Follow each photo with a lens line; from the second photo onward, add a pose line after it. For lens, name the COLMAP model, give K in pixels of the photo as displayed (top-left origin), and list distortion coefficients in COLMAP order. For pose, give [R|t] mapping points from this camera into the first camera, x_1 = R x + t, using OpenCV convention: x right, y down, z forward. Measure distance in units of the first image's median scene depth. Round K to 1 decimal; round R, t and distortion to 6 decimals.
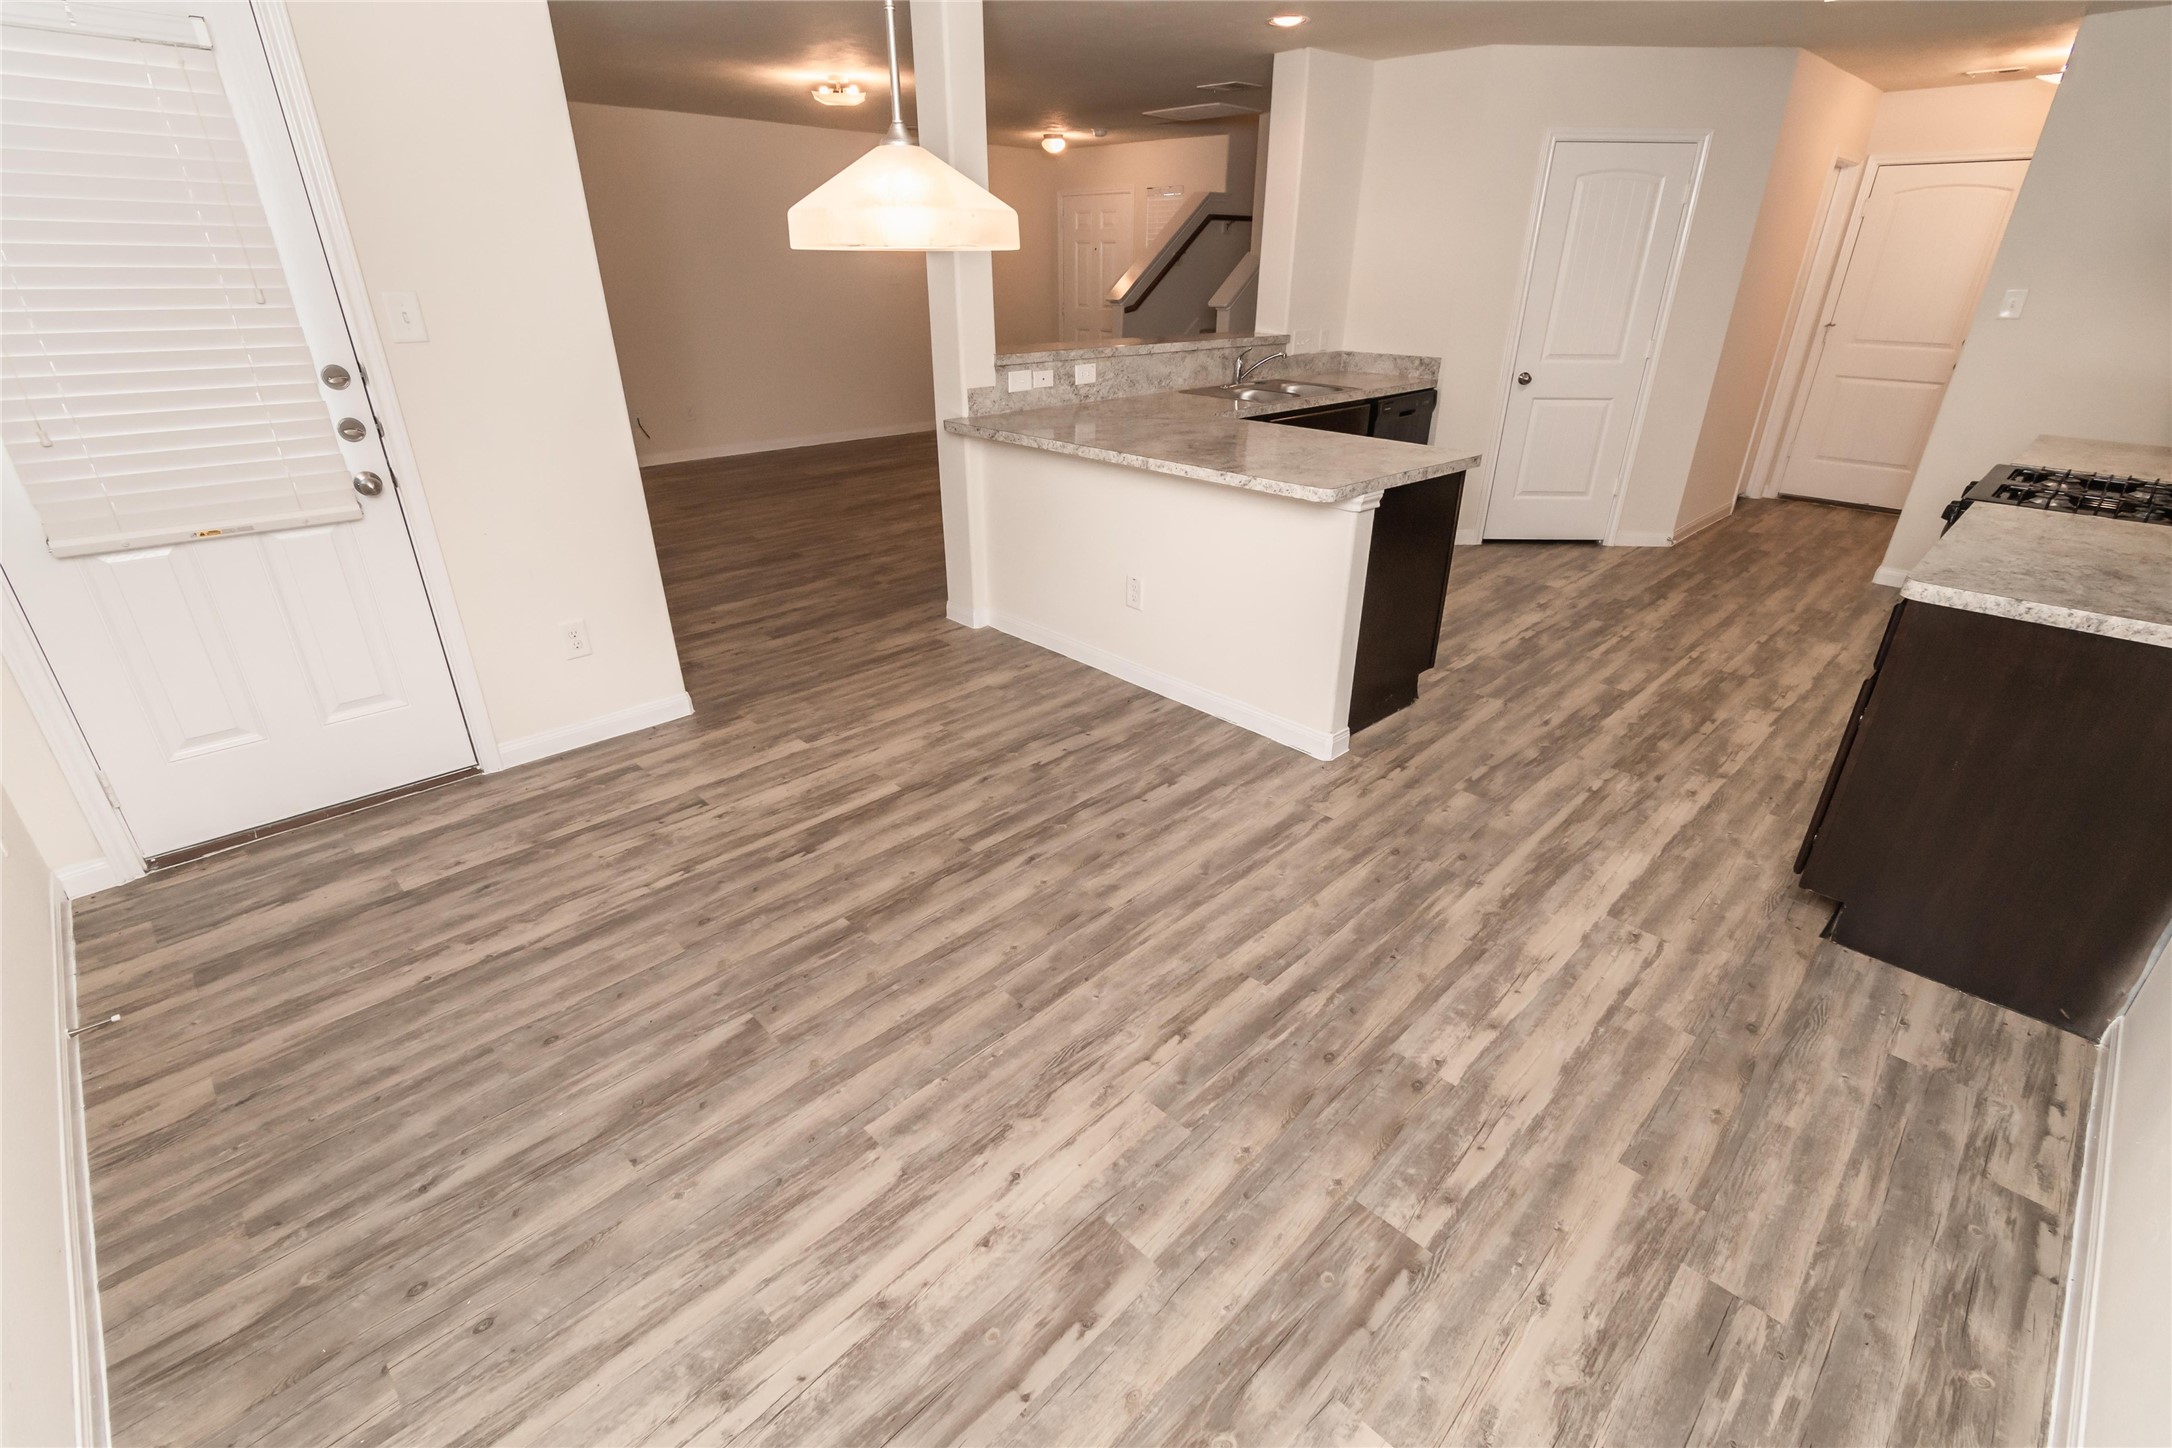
lens RADIAL K [[985.2, 0, 1086.0], [0, 985.2, 724.0], [0, 0, 1]] dist [0.002705, 0.000502]
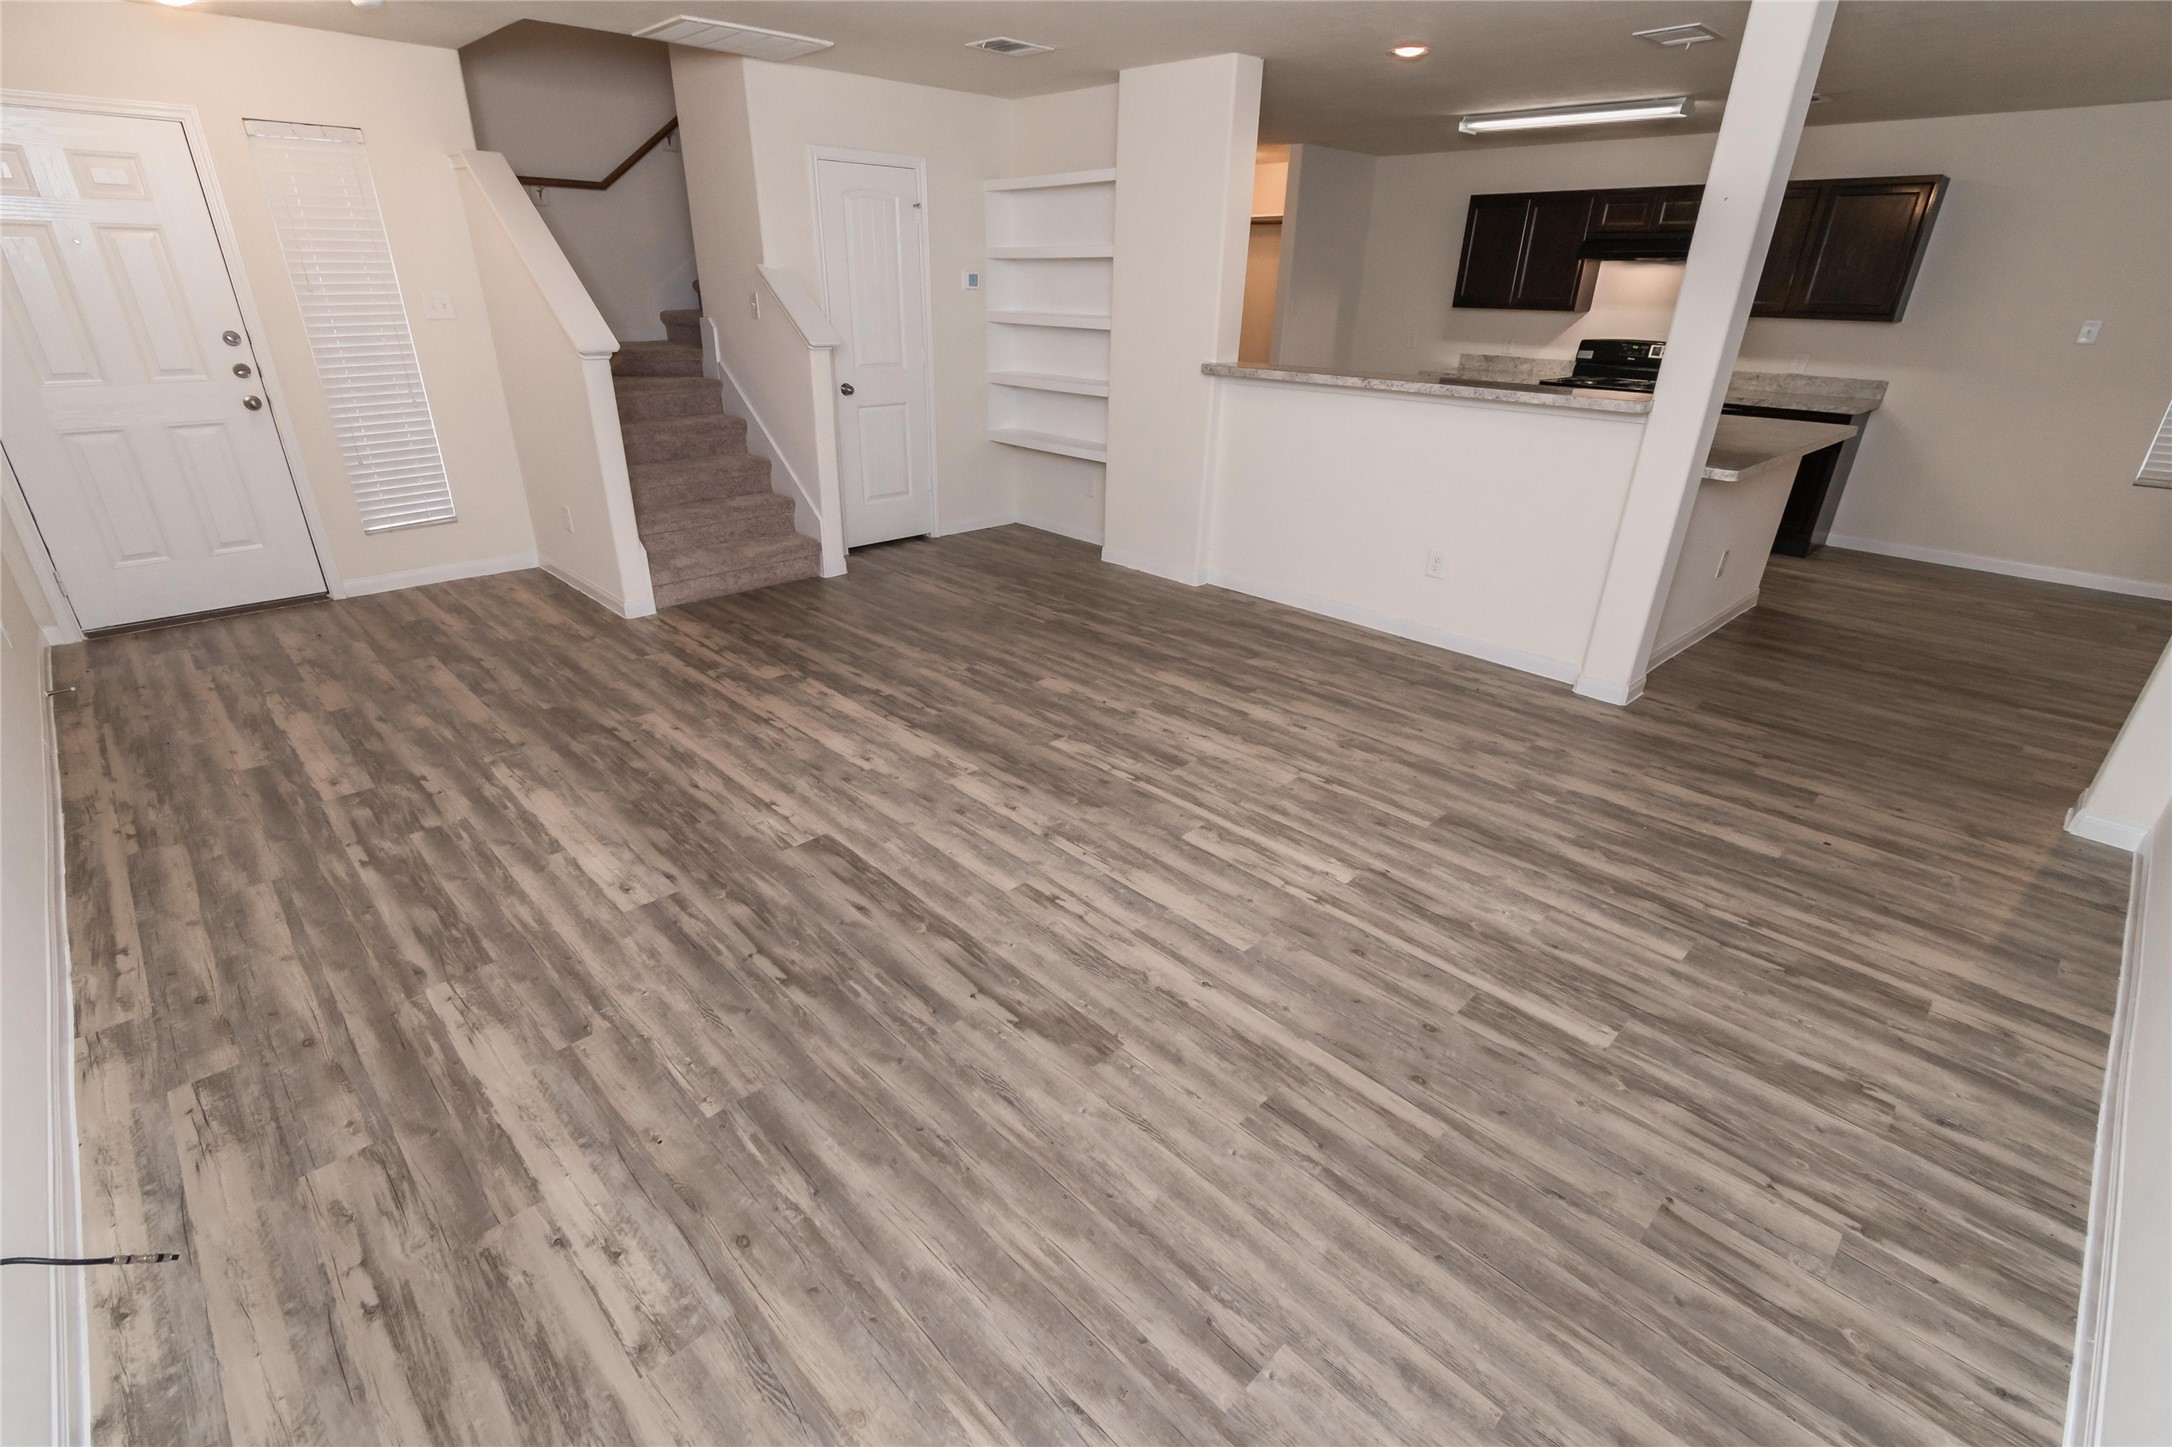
lens RADIAL K [[994.7, 0, 1059.1], [0, 994.7, 727.4], [0, 0, 1]] dist [0.003149, 0.000866]
pose [[0.011606, -0.416896, 0.908880, -1.369236], [0.413343, 0.829648, 0.375275, -0.901387], [-0.910501, 0.371324, 0.181950, 1.887260]]
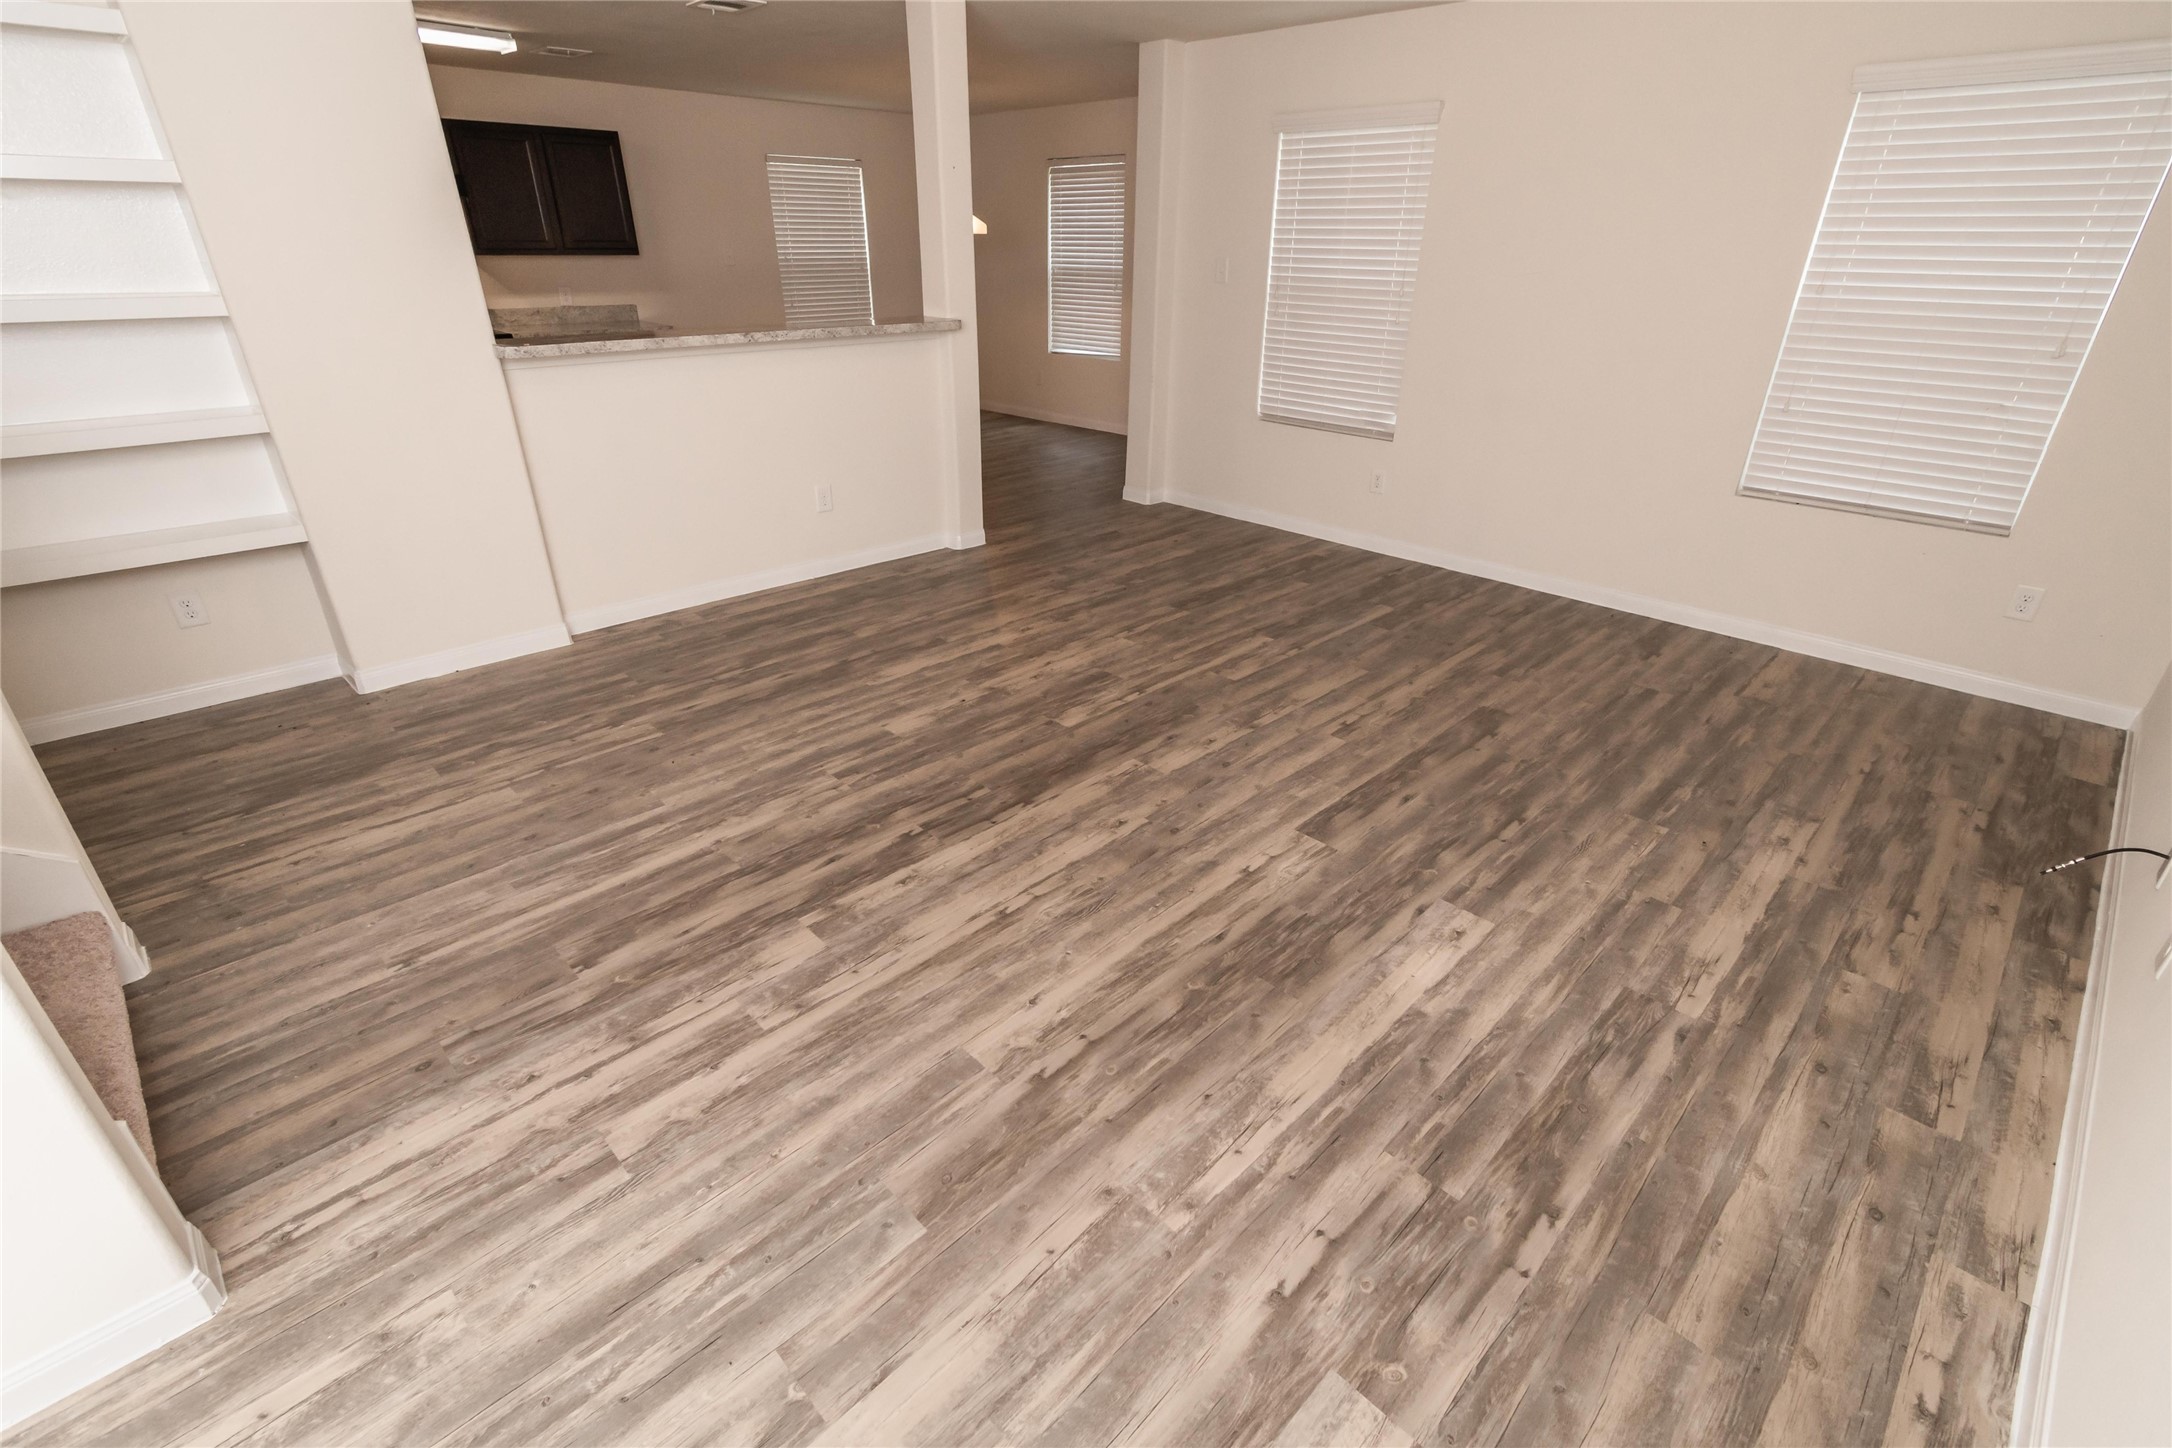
lens RADIAL K [[974.9, 0, 1086.8], [0, 974.9, 740.2], [0, 0, 1]] dist [0.001502, -0.000242]
pose [[-0.999809, -0.009408, -0.017140, -0.357117], [-0.019335, 0.606127, 0.795133, -1.309465], [0.002908, 0.795312, -0.606193, 2.767239]]
